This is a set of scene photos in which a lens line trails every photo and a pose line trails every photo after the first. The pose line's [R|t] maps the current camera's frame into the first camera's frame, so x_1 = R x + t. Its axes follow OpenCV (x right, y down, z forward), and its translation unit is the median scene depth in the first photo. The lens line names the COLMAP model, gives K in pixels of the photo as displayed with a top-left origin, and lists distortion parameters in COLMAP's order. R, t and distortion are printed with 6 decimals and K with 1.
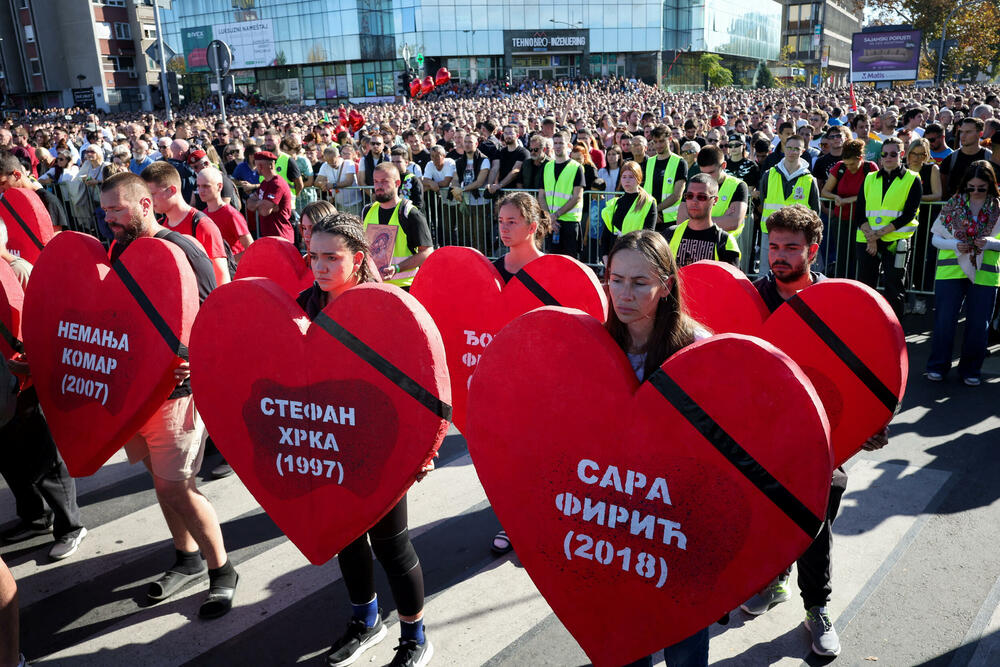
lens RADIAL K [[828.8, 0, 502.4], [0, 828.8, 331.1], [0, 0, 1]] dist [0.000844, -0.003035]
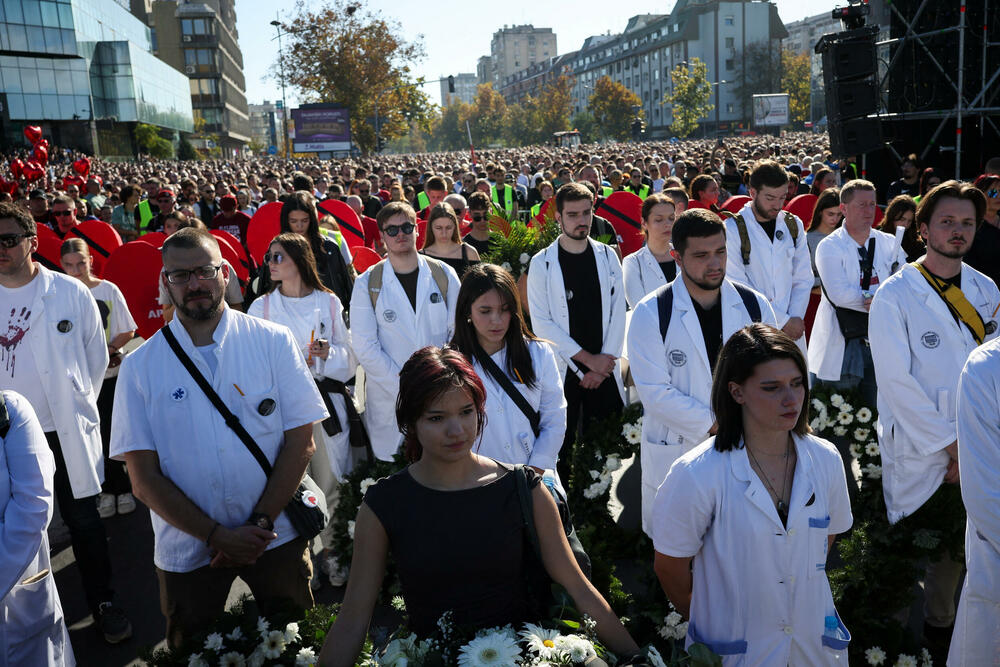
lens RADIAL K [[894.2, 0, 542.3], [0, 894.2, 299.1], [0, 0, 1]] dist [0.003533, 0.006363]
pose [[0.736176, -0.108273, 0.668074, -0.129571], [0.196599, 0.978766, -0.058013, 0.015134], [-0.647607, 0.174050, 0.741830, -0.034275]]
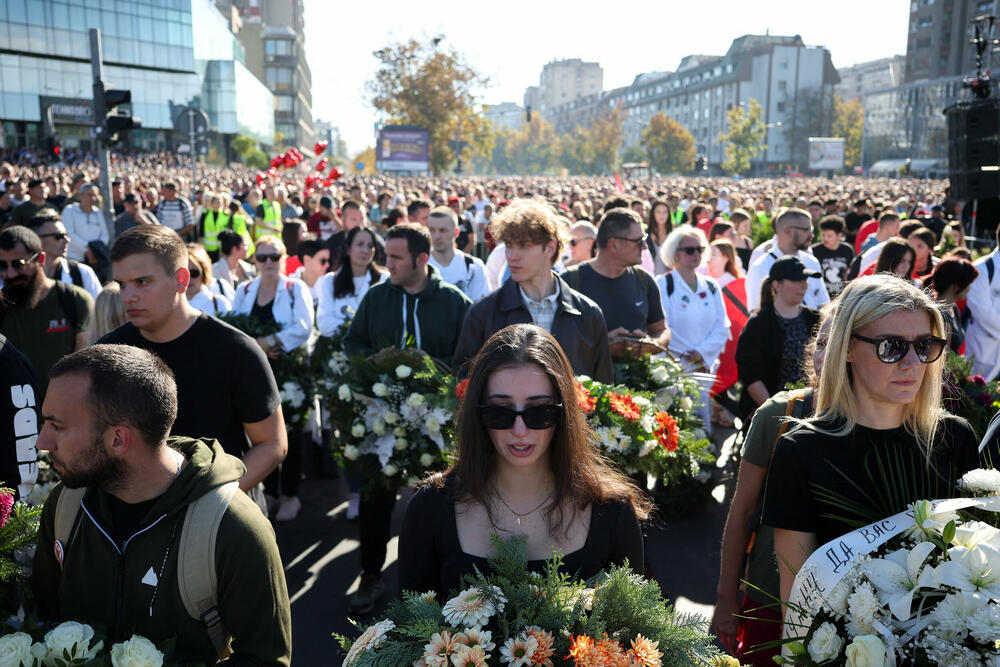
lens RADIAL K [[888.1, 0, 498.8], [0, 888.1, 305.9], [0, 0, 1]] dist [0.011980, -0.016531]
pose [[0.786890, -0.042742, 0.615611, -0.202877], [0.125107, 0.987931, -0.091323, 0.021656], [-0.604278, 0.148879, 0.782741, -0.046026]]
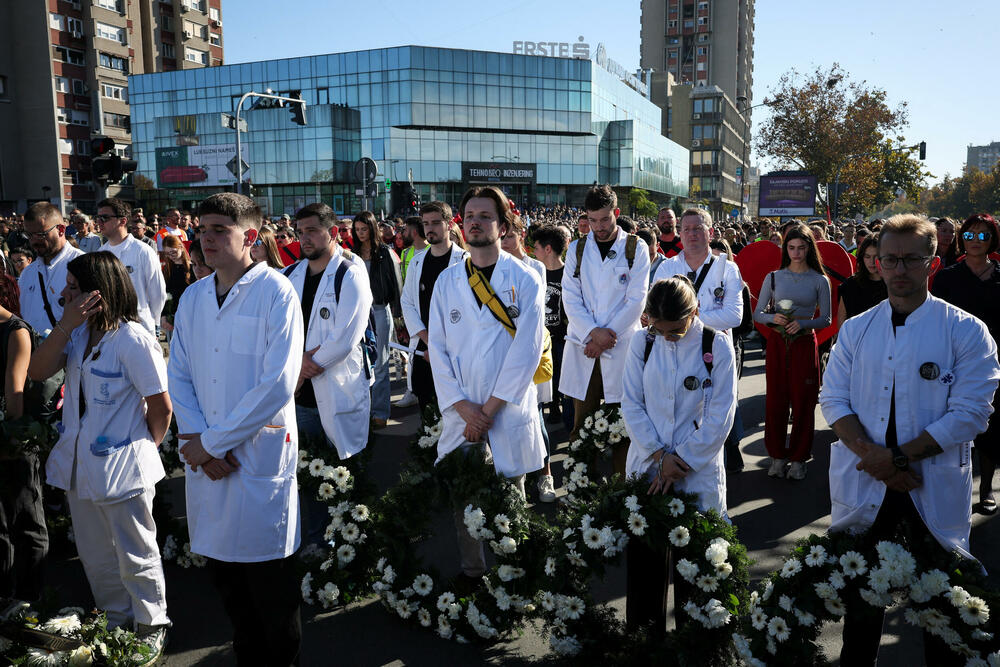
lens RADIAL K [[828.8, 0, 493.0], [0, 828.8, 327.0], [0, 0, 1]] dist [0.000844, -0.003035]
pose [[0.993502, 0.018544, 0.112292, -0.074471], [-0.001056, 0.988096, -0.153836, 0.030669], [-0.113808, 0.152718, 0.981695, -0.072386]]
